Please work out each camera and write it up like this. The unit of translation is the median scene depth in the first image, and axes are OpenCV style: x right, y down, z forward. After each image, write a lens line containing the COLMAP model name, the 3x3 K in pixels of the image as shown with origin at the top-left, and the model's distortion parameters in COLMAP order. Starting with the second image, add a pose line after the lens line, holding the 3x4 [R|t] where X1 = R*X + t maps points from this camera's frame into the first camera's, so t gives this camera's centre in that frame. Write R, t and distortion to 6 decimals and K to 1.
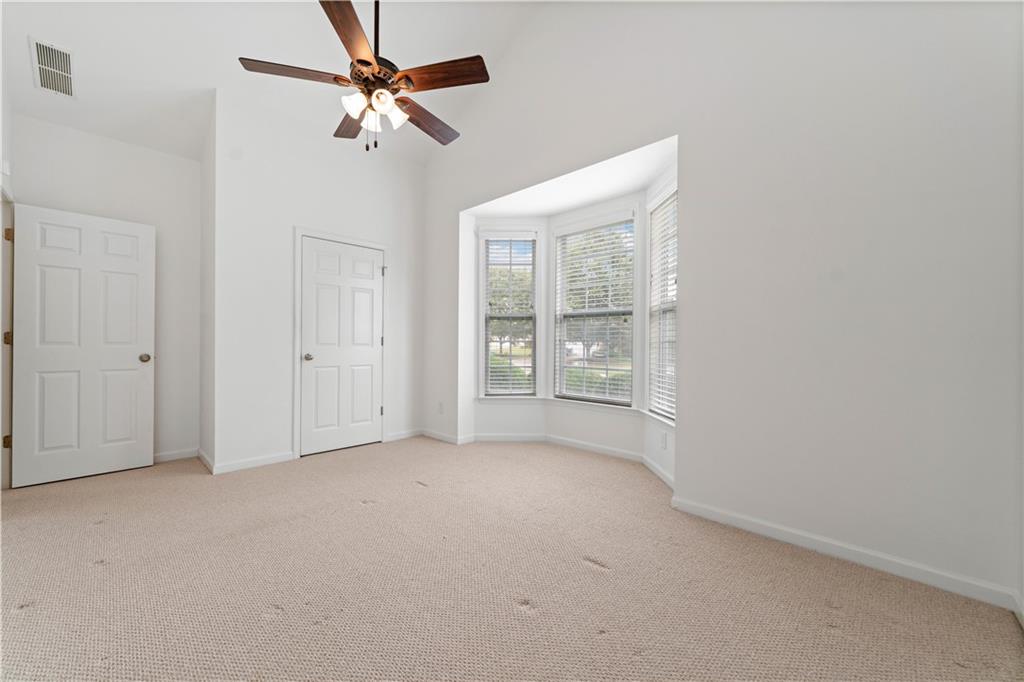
lens RADIAL K [[391.2, 0, 506.0], [0, 391.2, 343.0], [0, 0, 1]] dist [-0.000301, 0.000249]
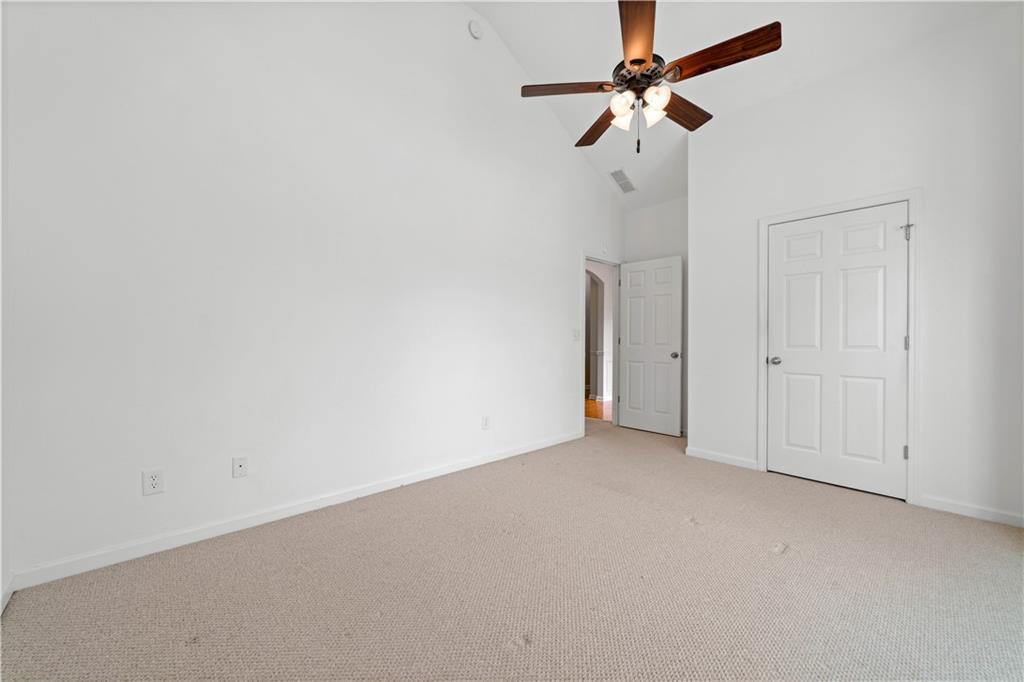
lens RADIAL K [[391.2, 0, 504.4], [0, 391.2, 340.5], [0, 0, 1]] dist [-0.000301, 0.000249]
pose [[-0.058737, -0.007653, -0.998244, 0.413184], [-0.007152, 0.999948, -0.007245, 0.001041], [0.998248, 0.006714, -0.058789, 0.445896]]
